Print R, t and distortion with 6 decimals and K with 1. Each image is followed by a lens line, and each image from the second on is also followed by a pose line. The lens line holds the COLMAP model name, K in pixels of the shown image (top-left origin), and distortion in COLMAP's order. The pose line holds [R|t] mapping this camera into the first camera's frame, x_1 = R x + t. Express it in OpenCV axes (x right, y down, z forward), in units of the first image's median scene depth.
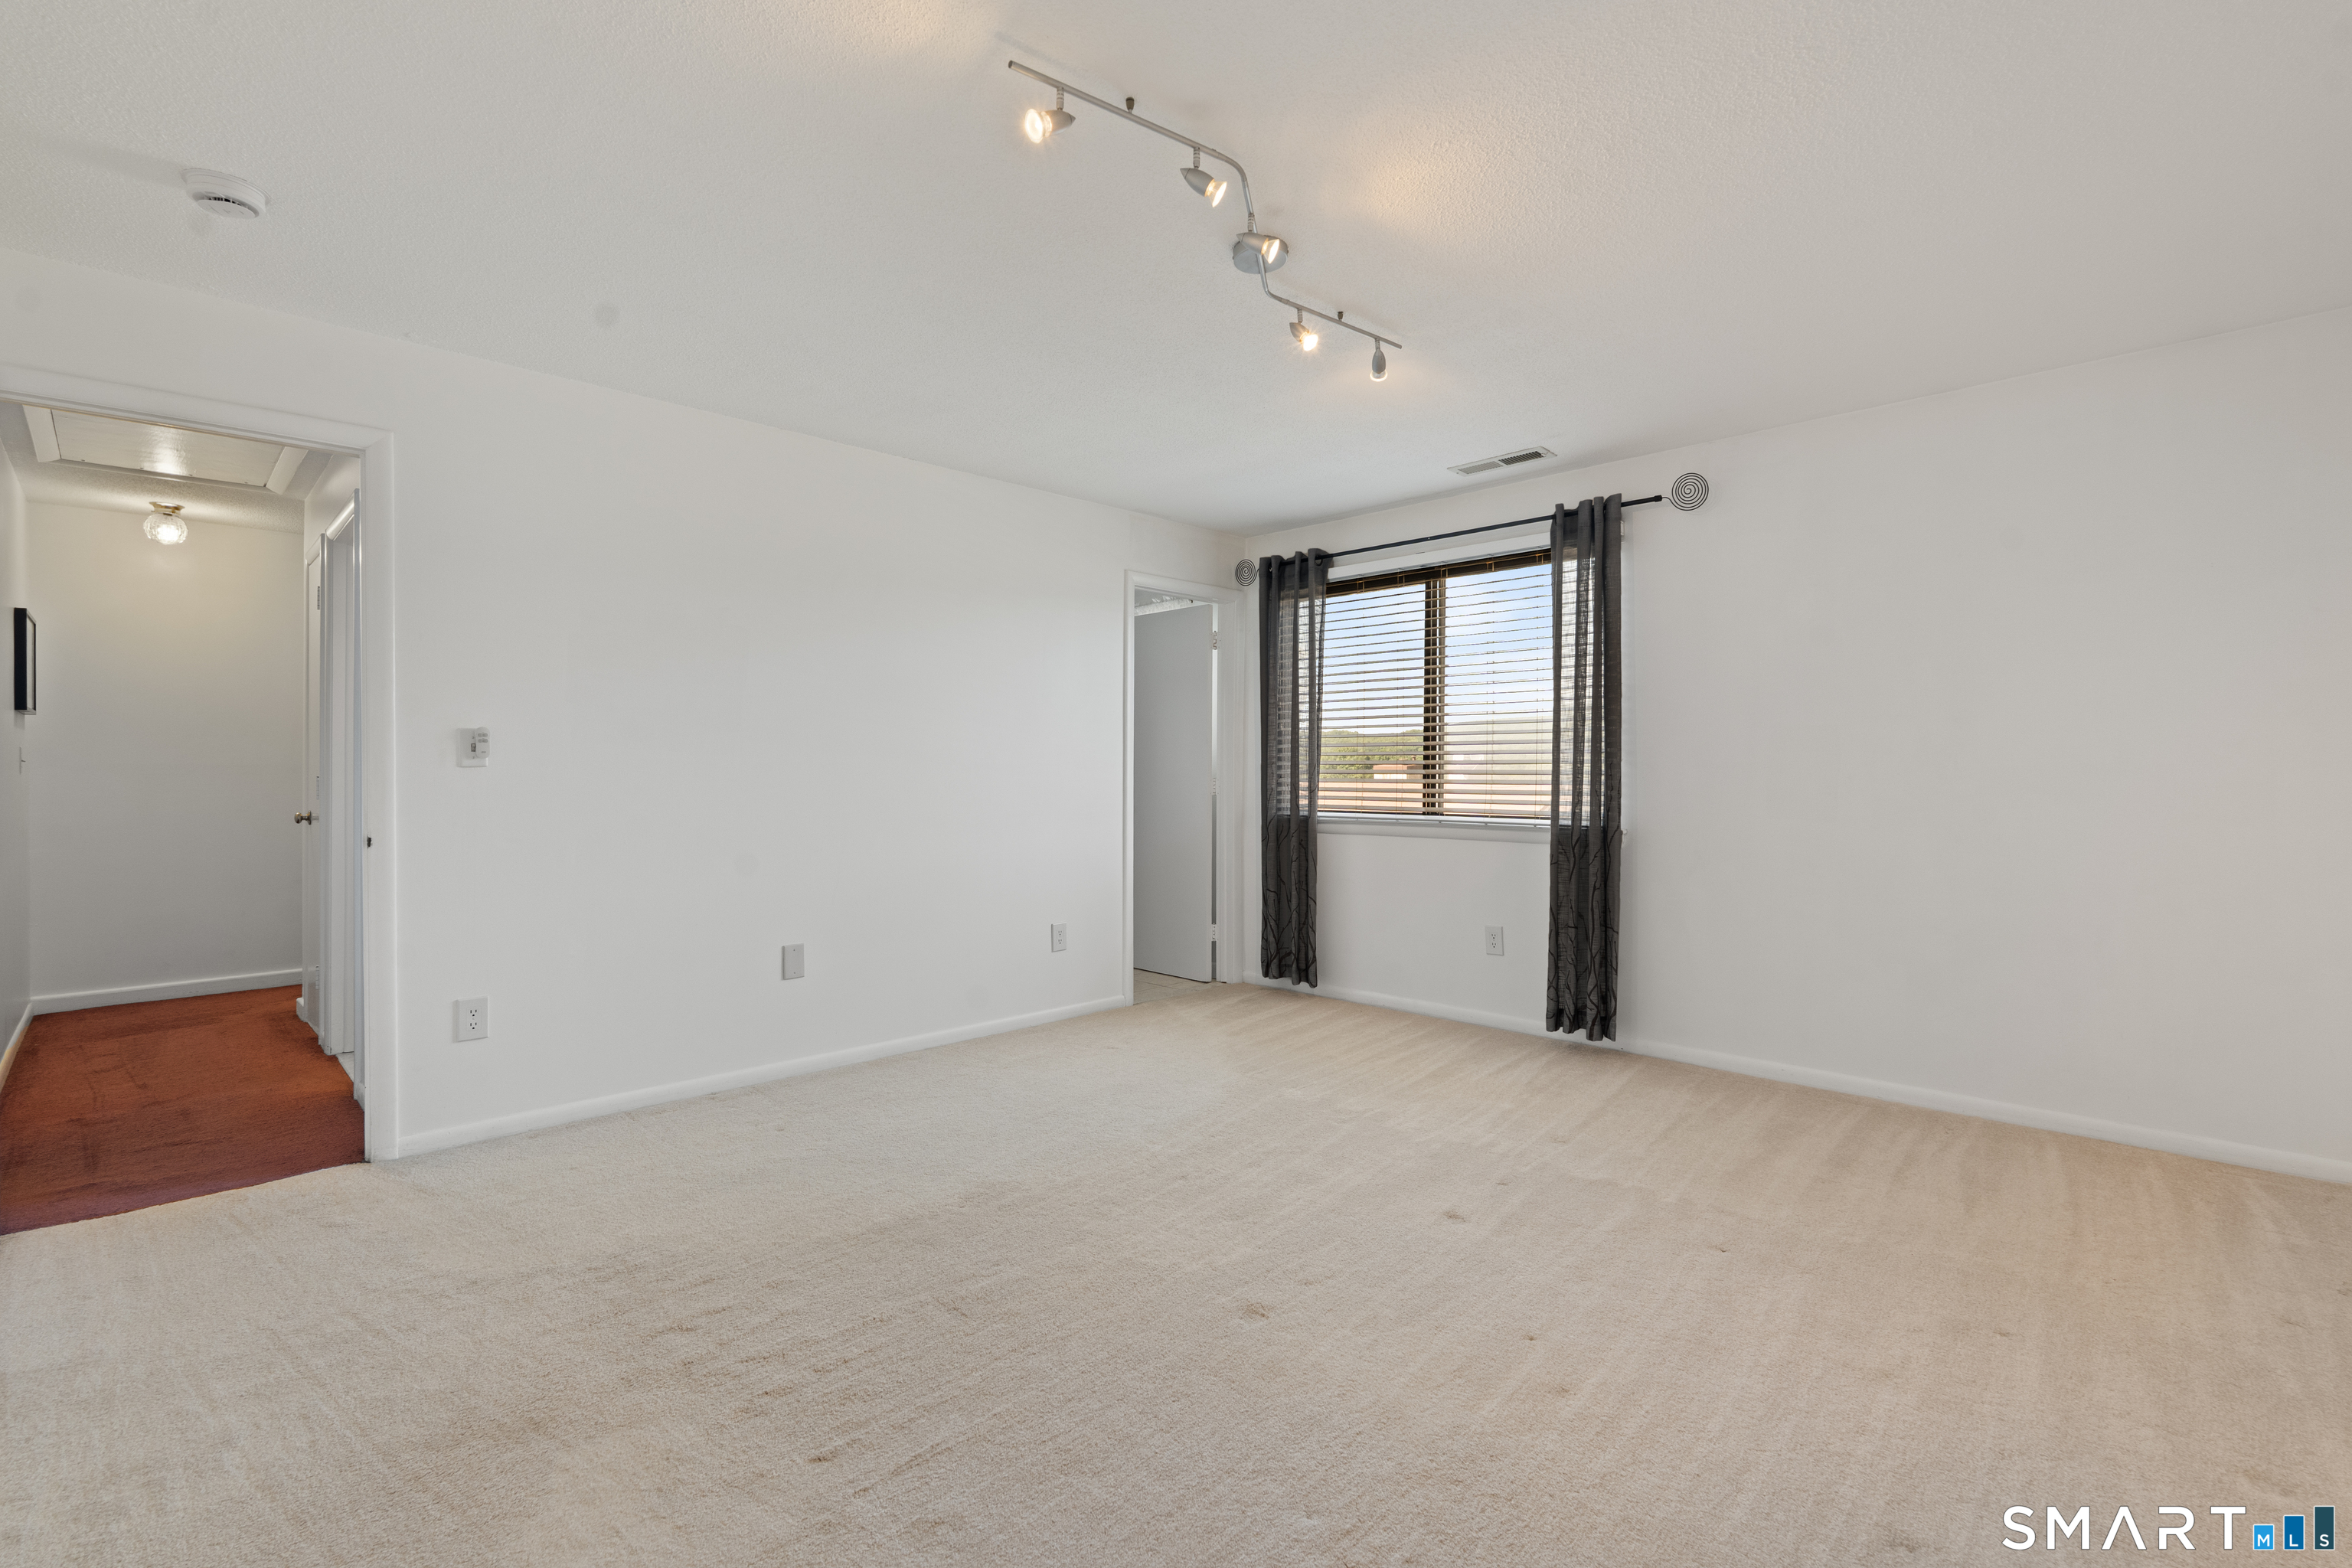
lens RADIAL K [[1049.5, 0, 1176.0], [0, 1049.5, 784.0], [0, 0, 1]] dist [0.000466, 0.000100]
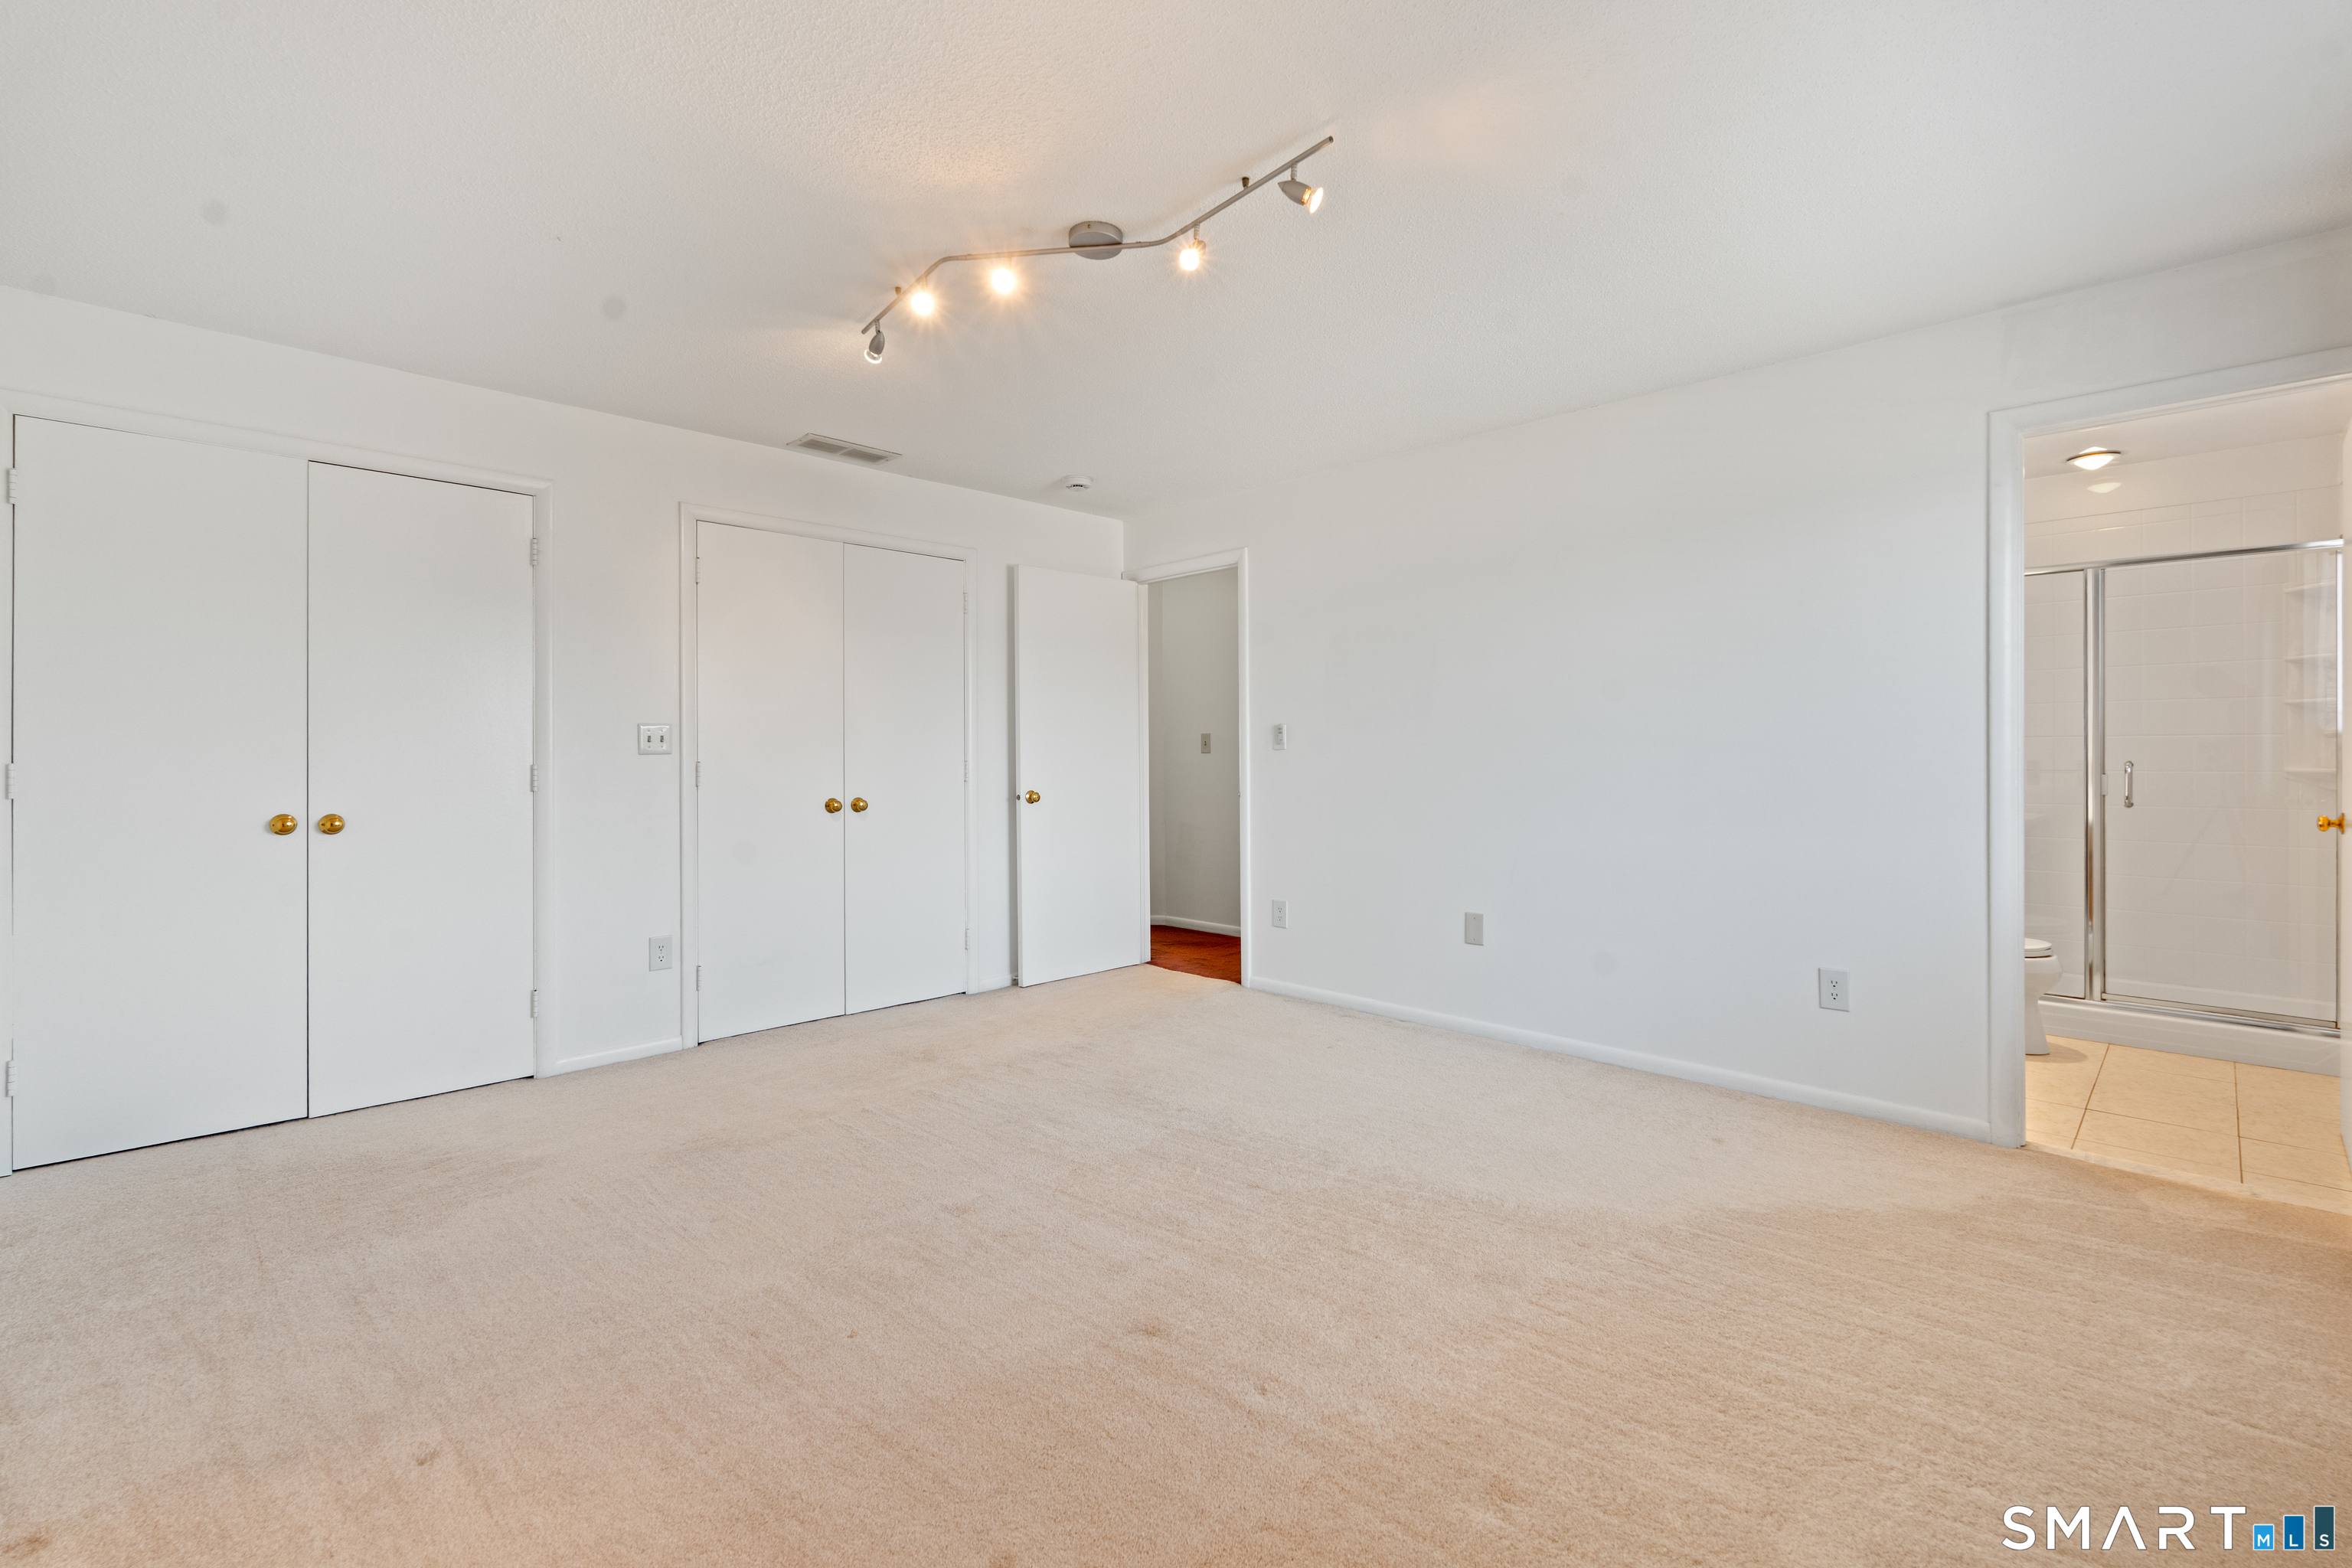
lens RADIAL K [[1030.1, 0, 1178.7], [0, 1030.1, 747.3], [0, 0, 1]] dist [0.000252, 0.000043]
pose [[0.005852, -0.007668, -0.999953, 0.691666], [-0.008318, 0.999936, -0.007716, -0.005226], [0.999948, 0.008363, 0.005788, 0.691250]]
